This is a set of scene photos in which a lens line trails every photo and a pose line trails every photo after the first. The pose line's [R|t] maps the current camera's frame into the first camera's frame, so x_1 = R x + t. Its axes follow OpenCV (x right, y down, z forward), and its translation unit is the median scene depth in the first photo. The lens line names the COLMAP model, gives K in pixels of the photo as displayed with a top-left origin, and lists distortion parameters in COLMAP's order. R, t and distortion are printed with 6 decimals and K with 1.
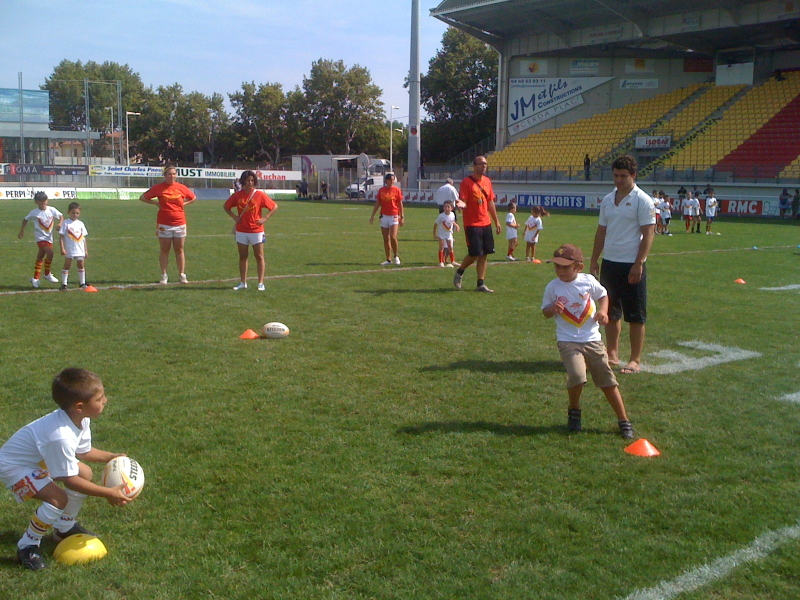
lens RADIAL K [[876.7, 0, 400.0], [0, 876.7, 300.0], [0, 0, 1]] dist [0.137866, -0.492501]
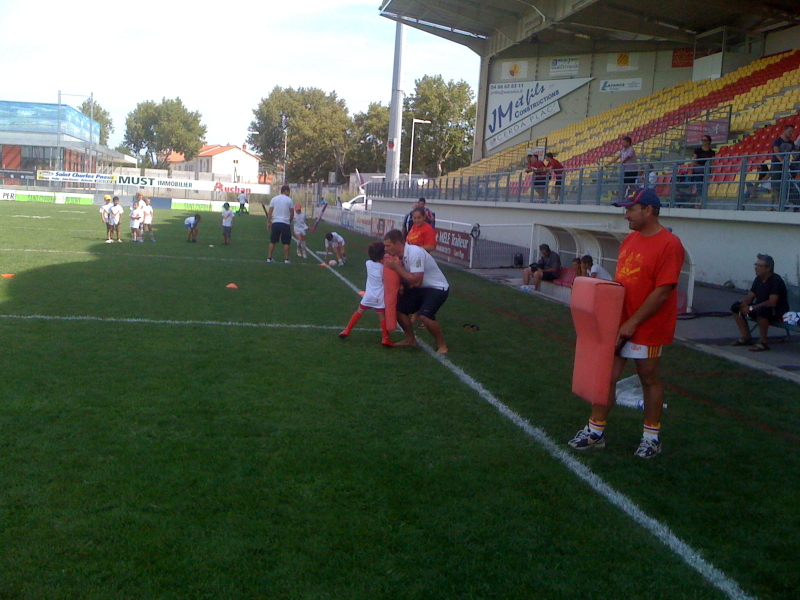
lens RADIAL K [[876.7, 0, 400.0], [0, 876.7, 300.0], [0, 0, 1]] dist [0.137866, -0.492501]
pose [[0.879653, 0.086518, -0.467680, 0.479945], [-0.104765, 0.994411, -0.013093, -0.023226], [0.463933, 0.060514, 0.883801, 0.223553]]
